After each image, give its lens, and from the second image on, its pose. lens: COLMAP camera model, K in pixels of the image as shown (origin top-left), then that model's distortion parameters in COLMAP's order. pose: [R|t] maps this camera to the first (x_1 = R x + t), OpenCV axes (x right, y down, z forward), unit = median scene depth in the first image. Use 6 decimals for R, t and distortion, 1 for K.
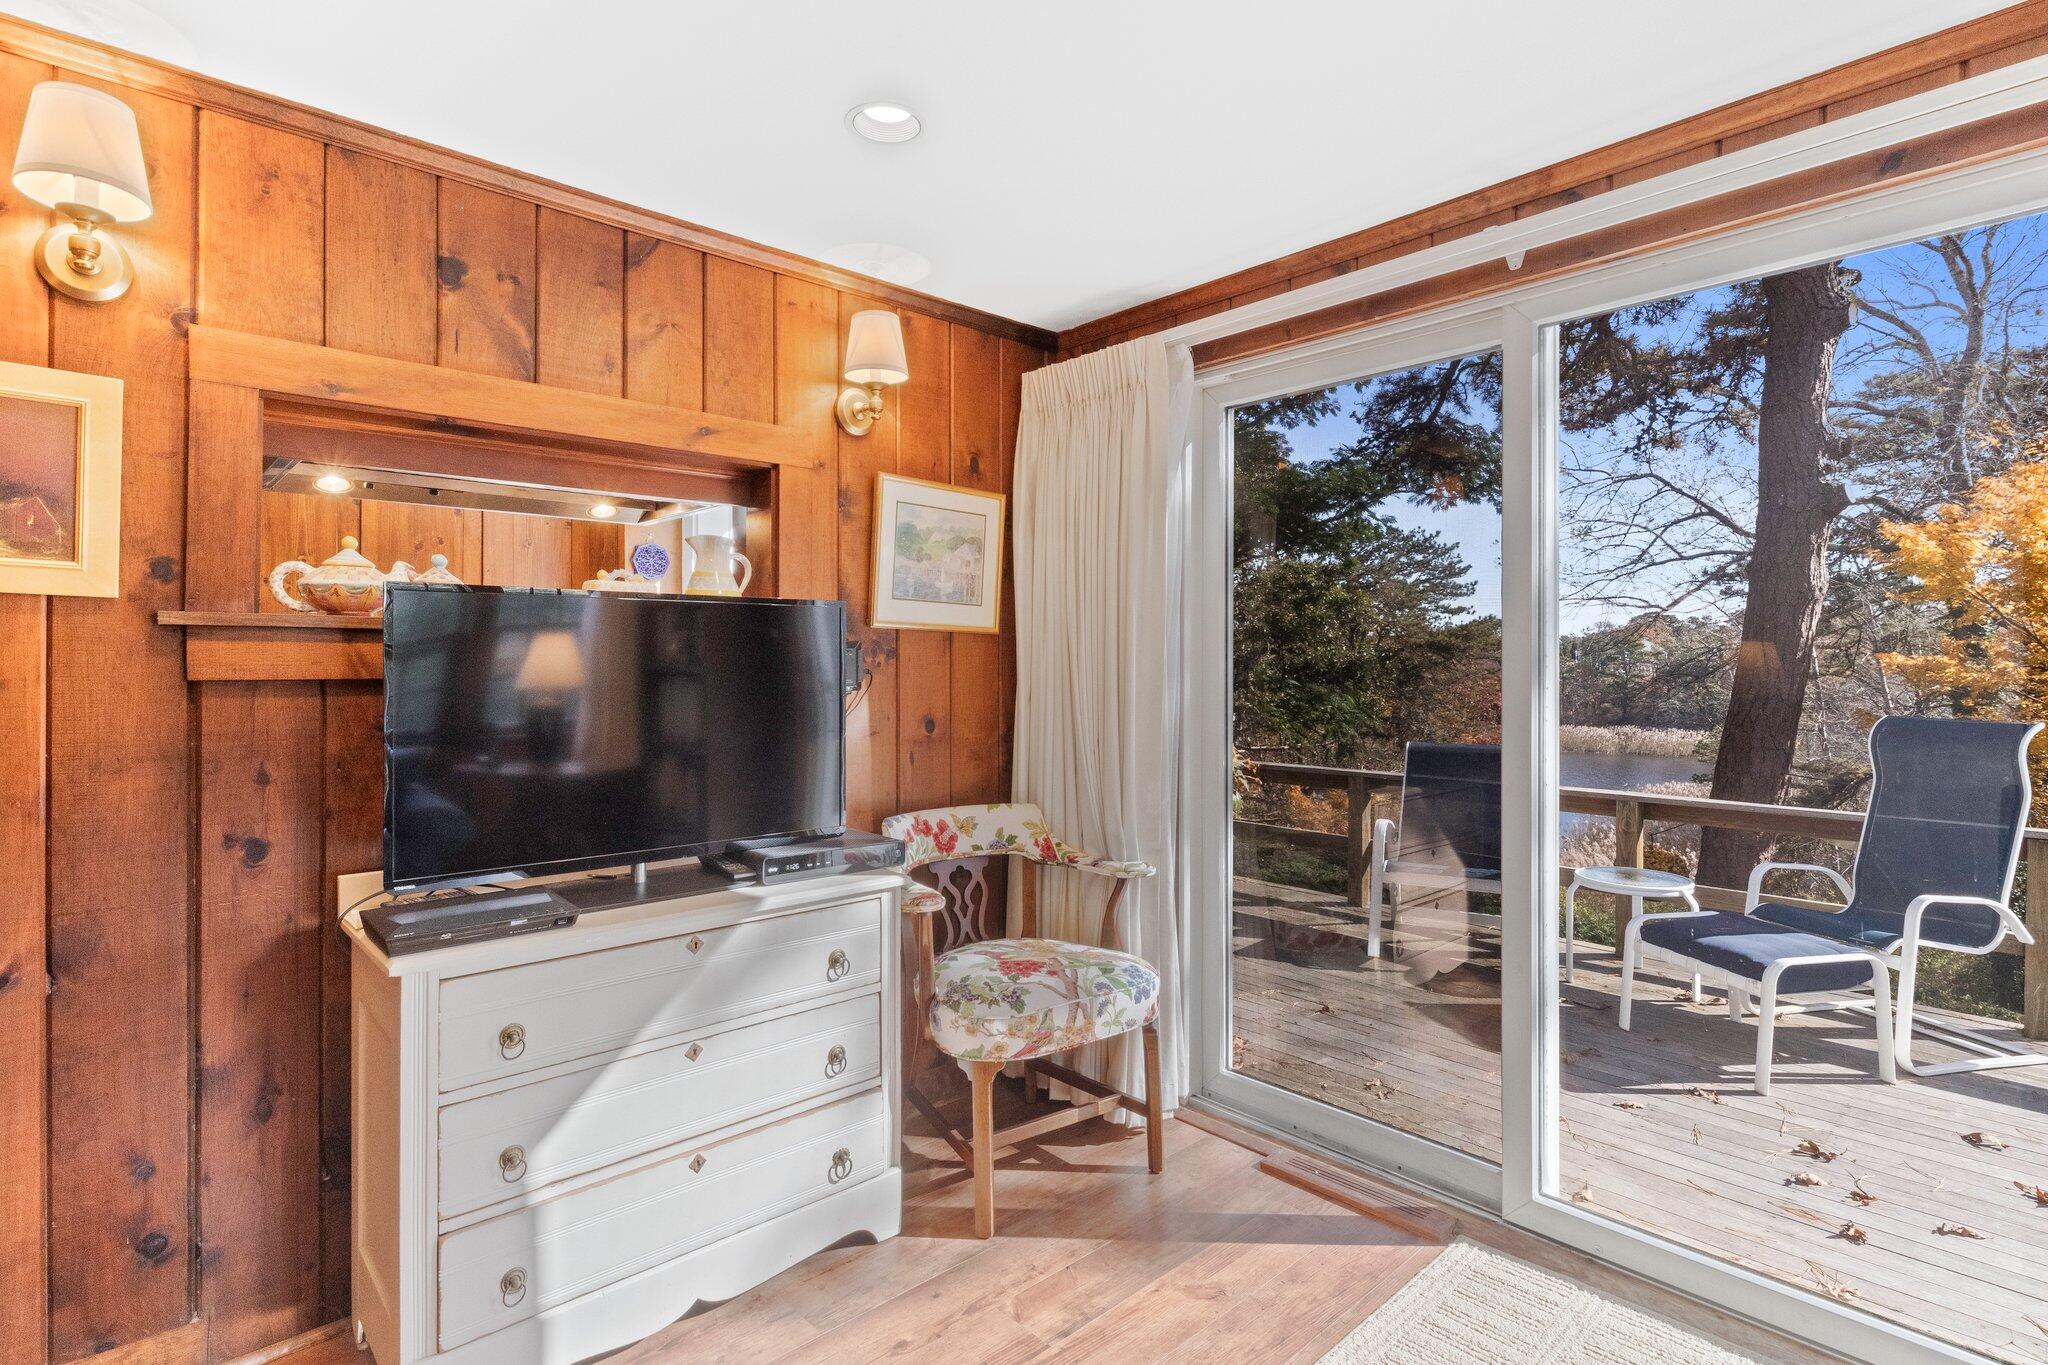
lens RADIAL K [[1008.0, 0, 1067.4], [0, 1008.0, 666.5], [0, 0, 1]] dist [-0.001194, -0.002038]
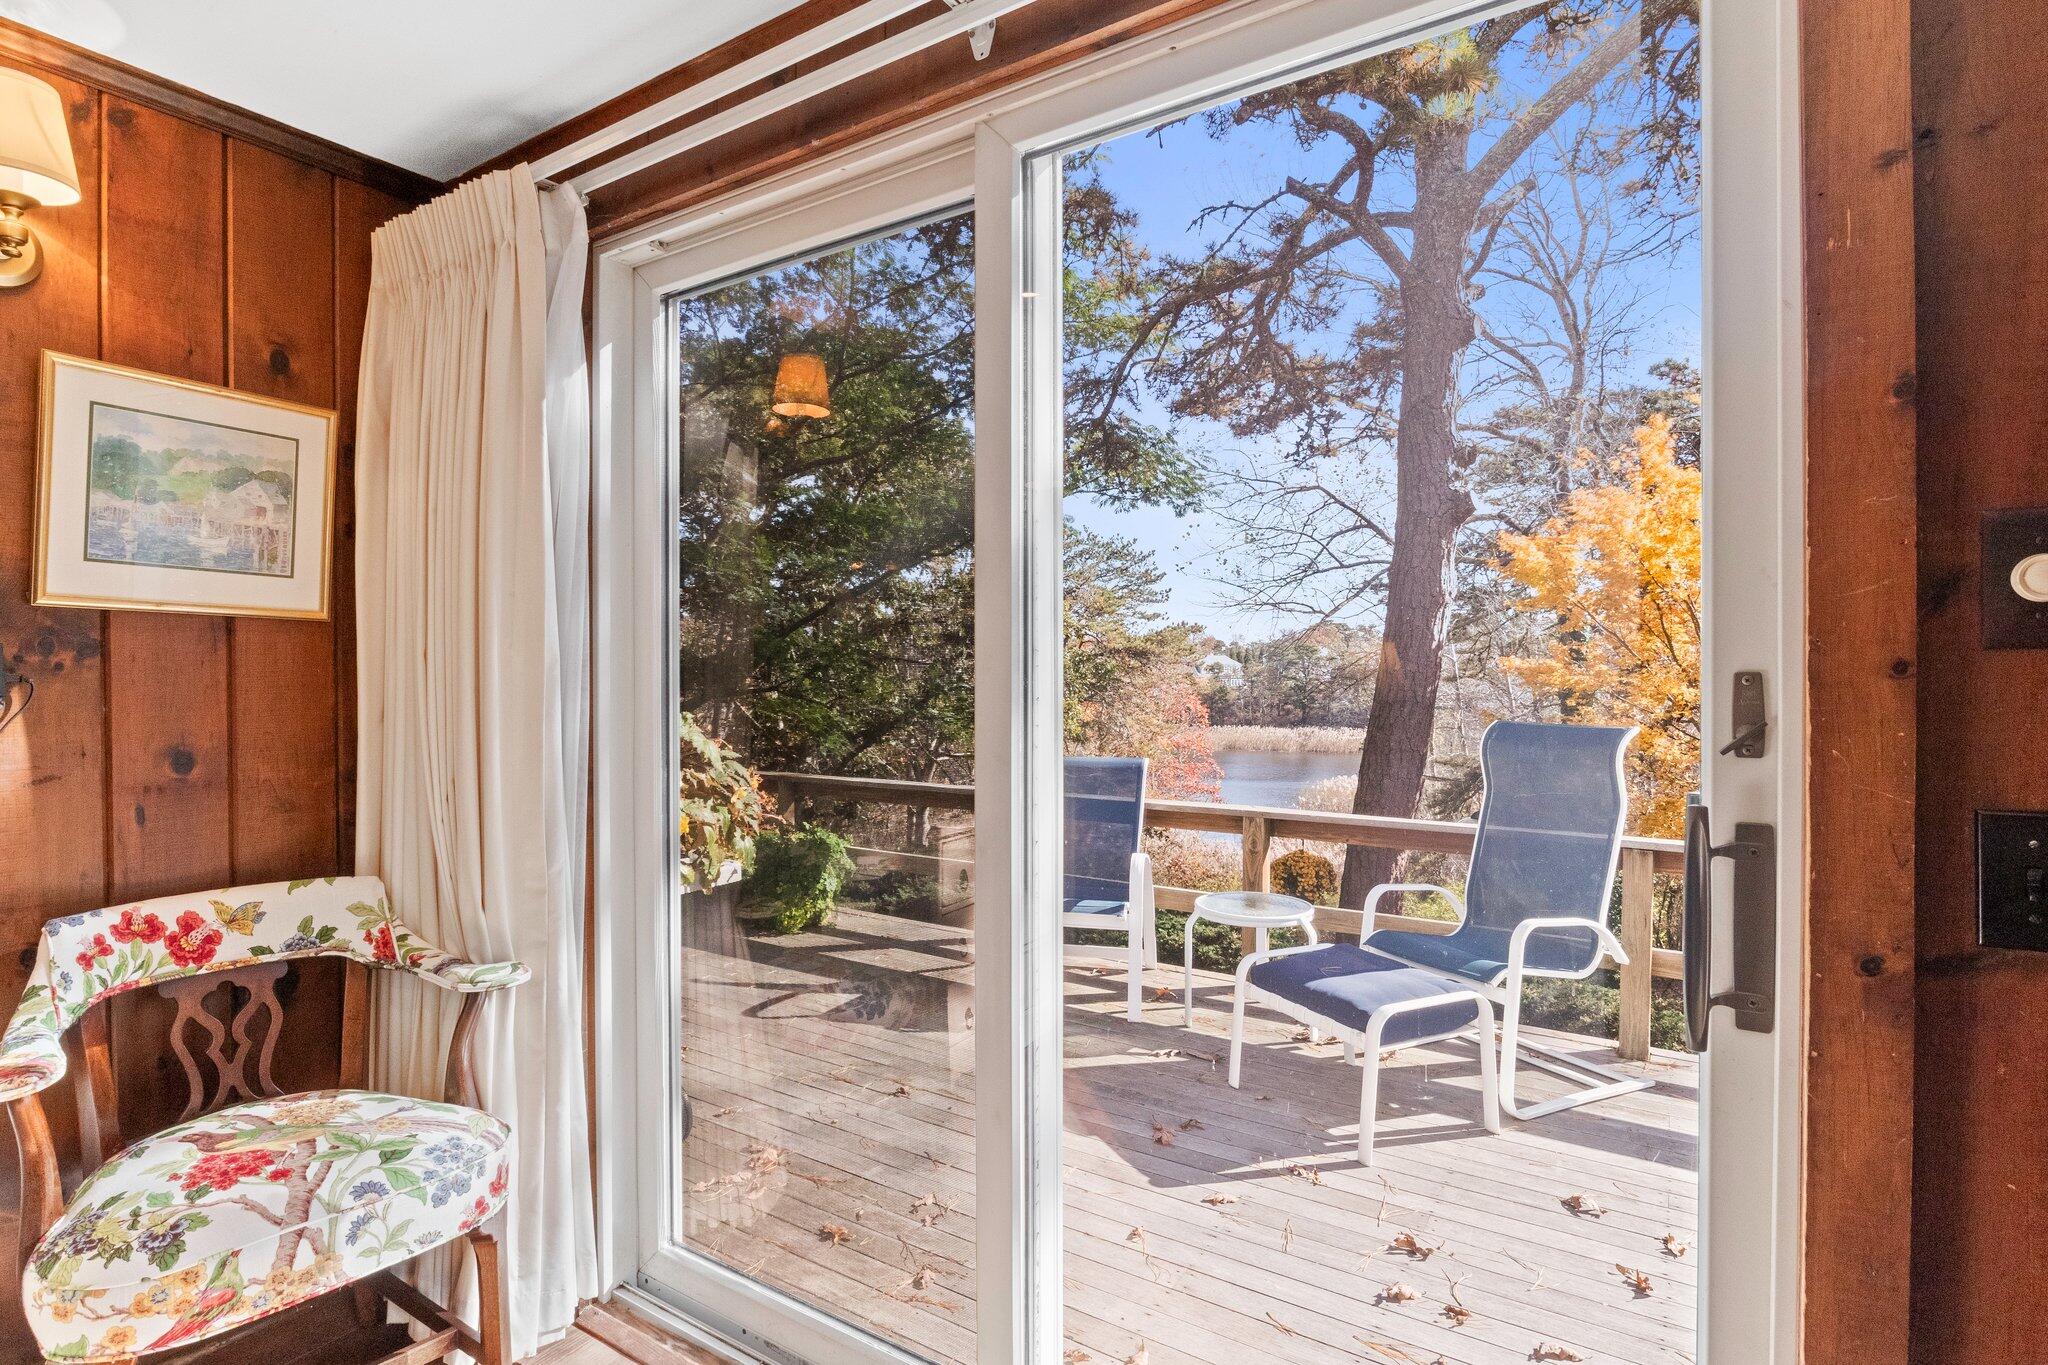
lens RADIAL K [[1025.1, 0, 1024.0], [0, 1025.1, 682.5], [0, 0, 1]] dist [-0.012894, 0.000030]
pose [[0.972012, -0.005299, 0.234872, 0.192679], [0.002822, 0.999937, 0.010882, 0.002103], [-0.234914, -0.009915, 0.971965, 0.211617]]
